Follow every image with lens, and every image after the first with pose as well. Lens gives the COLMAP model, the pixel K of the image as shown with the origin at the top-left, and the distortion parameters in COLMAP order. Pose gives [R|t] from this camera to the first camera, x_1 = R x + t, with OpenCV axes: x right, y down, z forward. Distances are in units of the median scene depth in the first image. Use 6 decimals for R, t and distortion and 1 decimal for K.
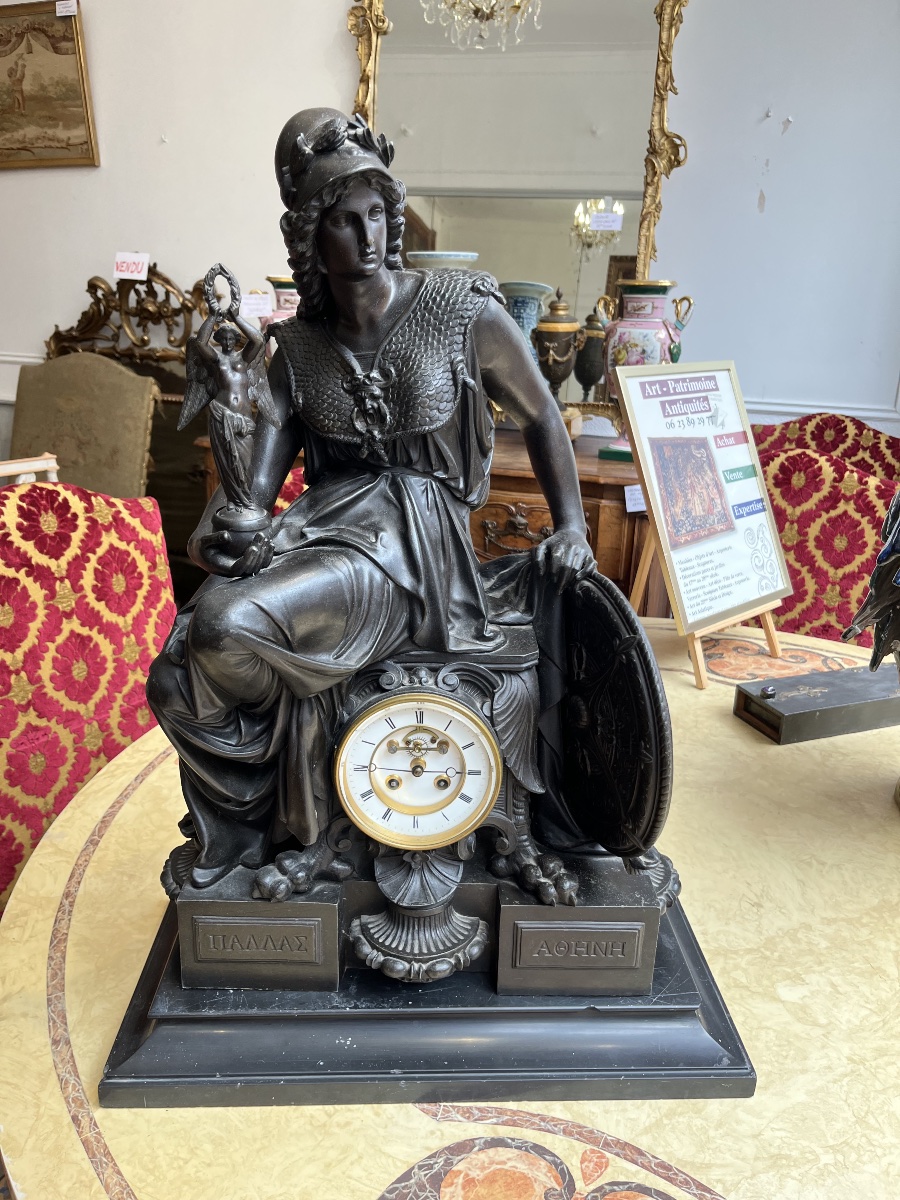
lens RADIAL K [[919.5, 0, 449.3], [0, 919.5, 604.1], [0, 0, 1]] dist [0.043519, -0.054422]
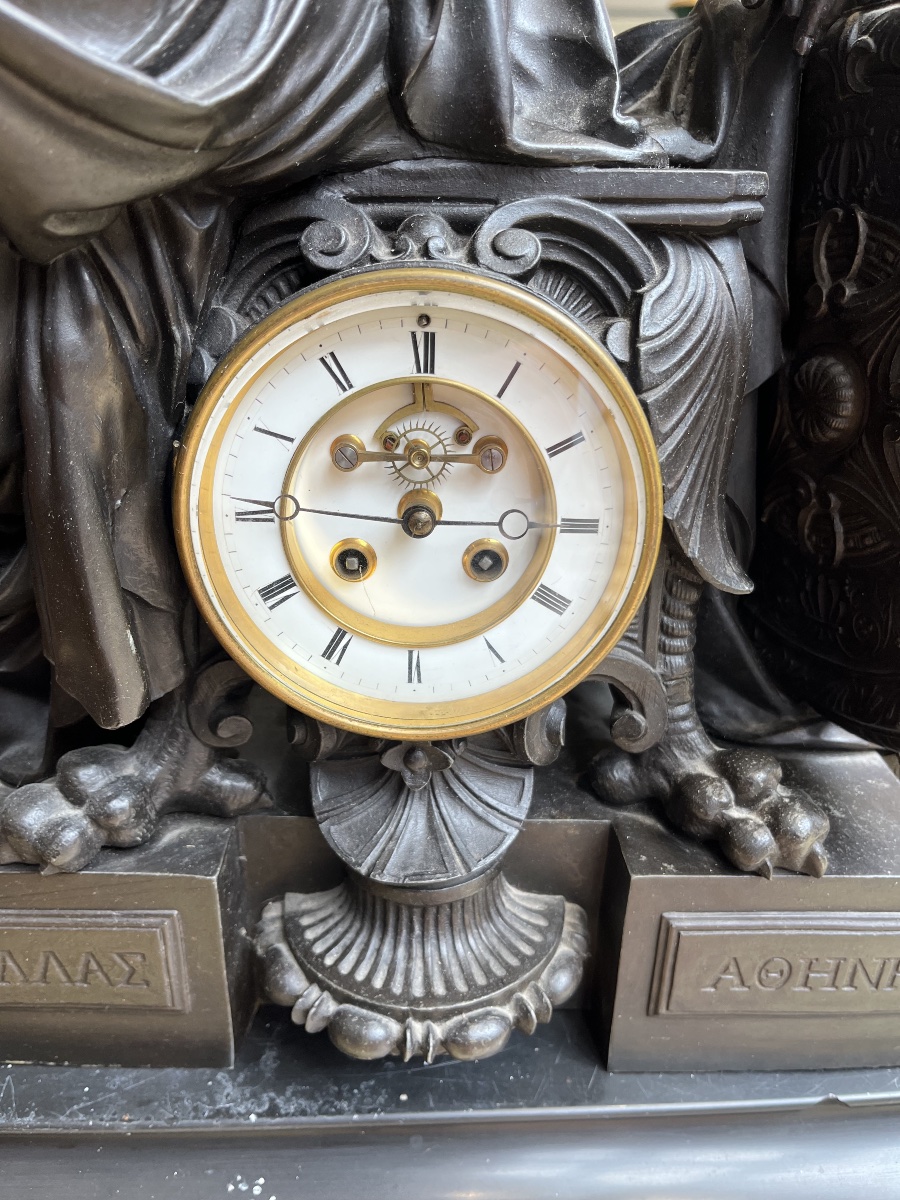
lens RADIAL K [[932.4, 0, 447.0], [0, 932.4, 604.3], [0, 0, 1]] dist [0.029005, -0.056869]
pose [[0.999944, -0.004964, 0.009332, -0.026614], [0.003963, 0.994539, 0.104295, 0.172277], [-0.009799, -0.104252, 0.994503, 0.629612]]
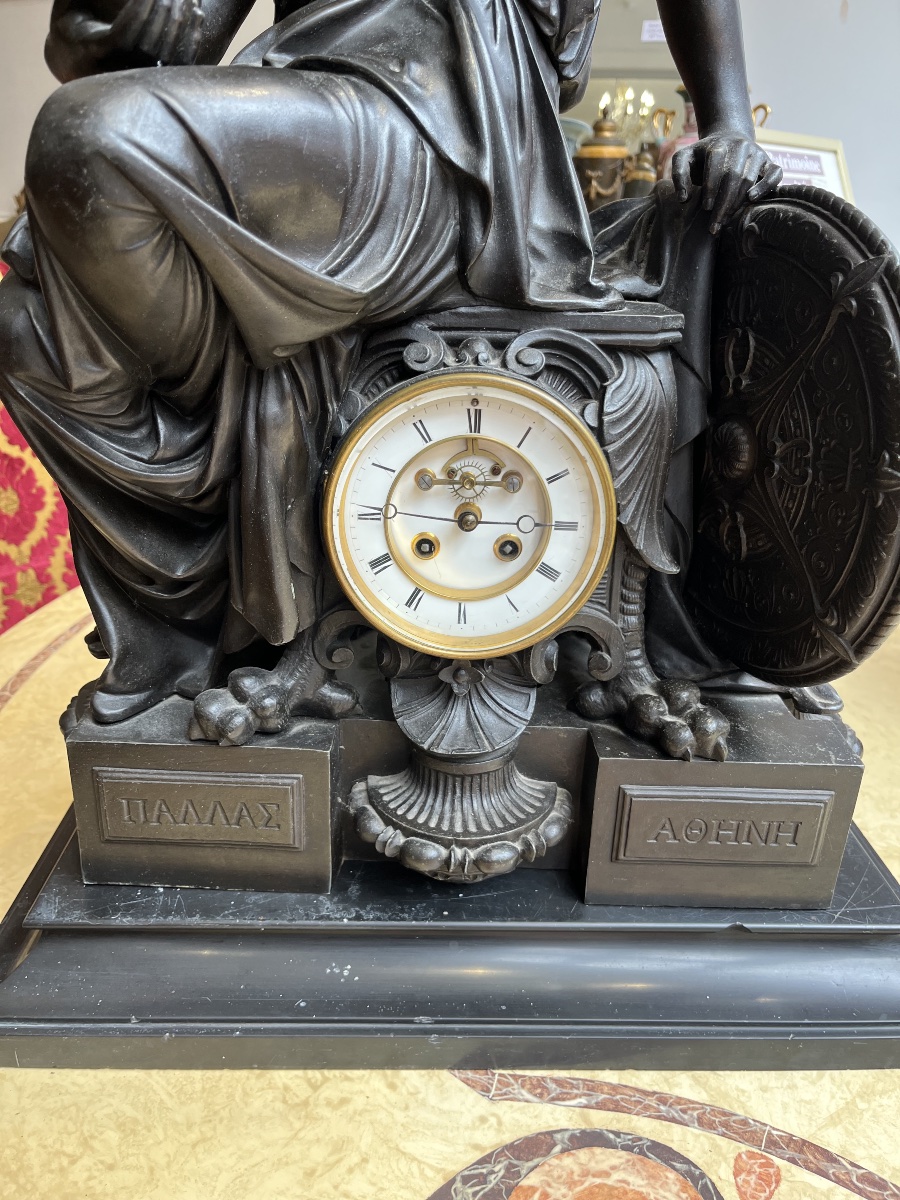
lens RADIAL K [[920.9, 0, 444.2], [0, 920.9, 603.9], [0, 0, 1]] dist [0.054921, -0.094202]
pose [[0.999839, 0.014777, -0.010226, -0.041857], [-0.014053, 0.997615, 0.067572, 0.190273], [0.011200, -0.067418, 0.997662, 0.411368]]
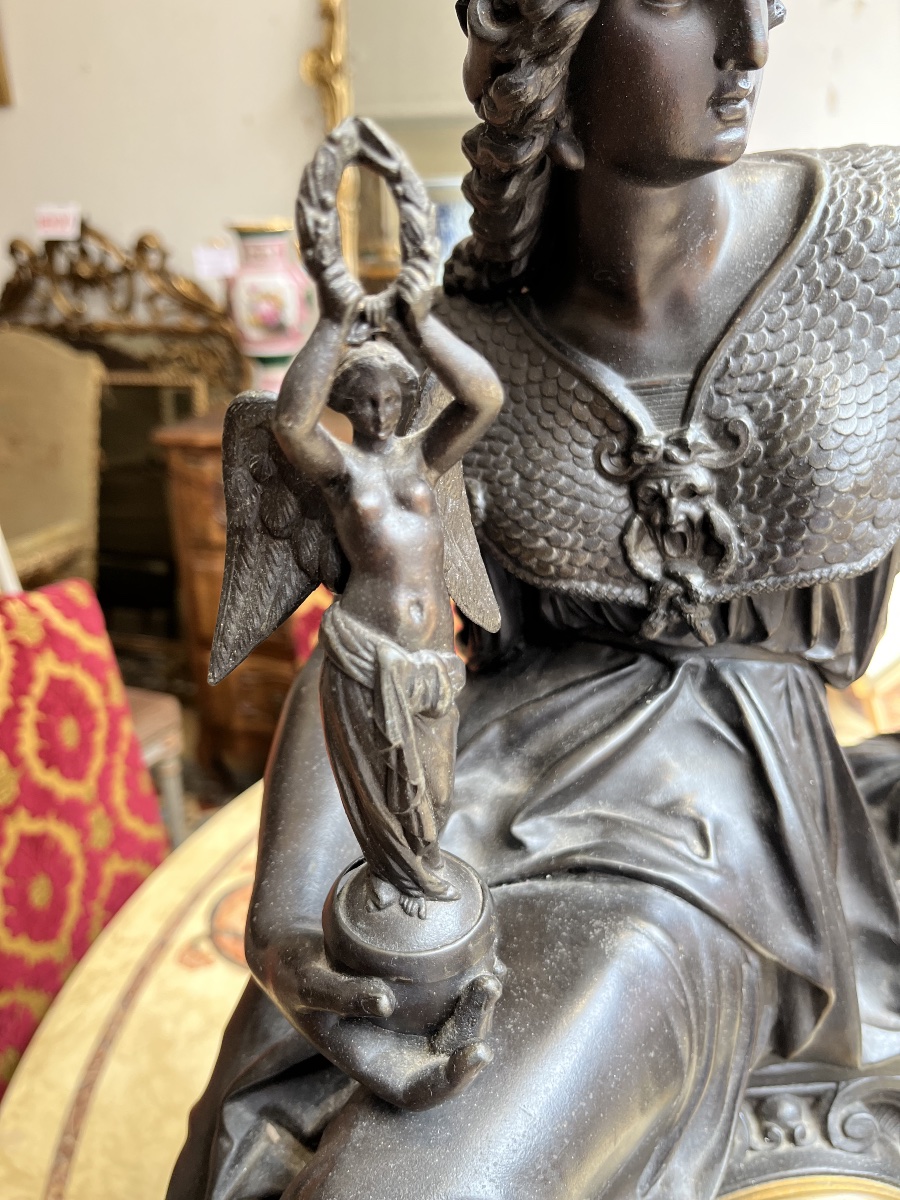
lens RADIAL K [[942.6, 0, 451.8], [0, 942.6, 606.9], [0, 0, 1]] dist [0.028611, -0.078732]
pose [[0.997374, -0.064318, 0.033298, -0.183644], [0.062562, 0.996721, 0.051316, -0.188815], [-0.036490, -0.049098, 0.998127, 0.563558]]
